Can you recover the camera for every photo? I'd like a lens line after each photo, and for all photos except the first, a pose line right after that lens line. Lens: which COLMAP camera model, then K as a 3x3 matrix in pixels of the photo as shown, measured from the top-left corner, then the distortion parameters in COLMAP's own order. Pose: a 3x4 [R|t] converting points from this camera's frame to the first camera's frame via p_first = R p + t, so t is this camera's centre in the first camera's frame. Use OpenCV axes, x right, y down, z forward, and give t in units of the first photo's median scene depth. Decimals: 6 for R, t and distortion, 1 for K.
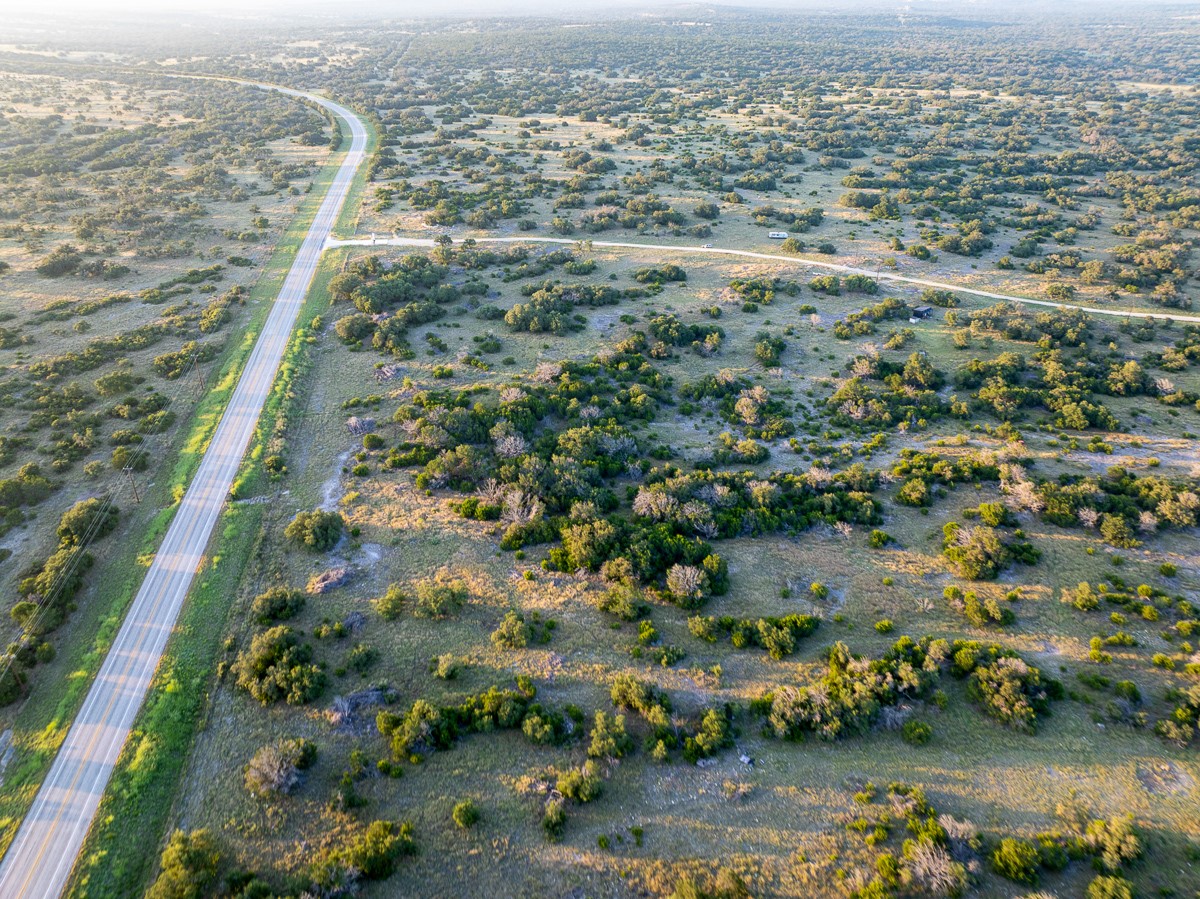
lens RADIAL K [[842.8, 0, 606.4], [0, 842.8, 452.0], [0, 0, 1]] dist [-0.043716, 0.012121]
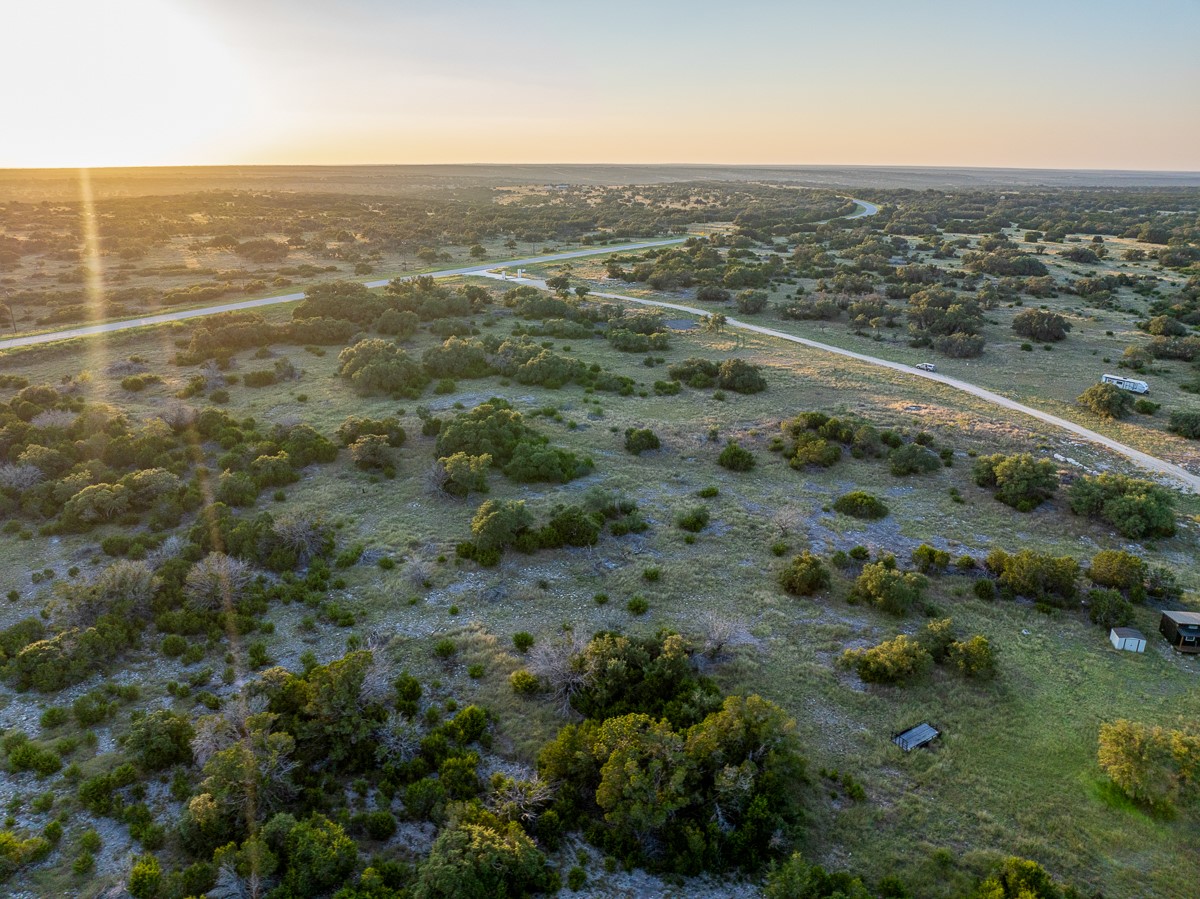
lens RADIAL K [[842.8, 0, 598.8], [0, 842.8, 453.1], [0, 0, 1]] dist [-0.043716, 0.012121]
pose [[0.652111, 0.257387, -0.713093, 0.595178], [-0.384896, 0.922766, -0.018913, -0.194933], [0.653150, 0.286800, 0.700814, 0.919415]]
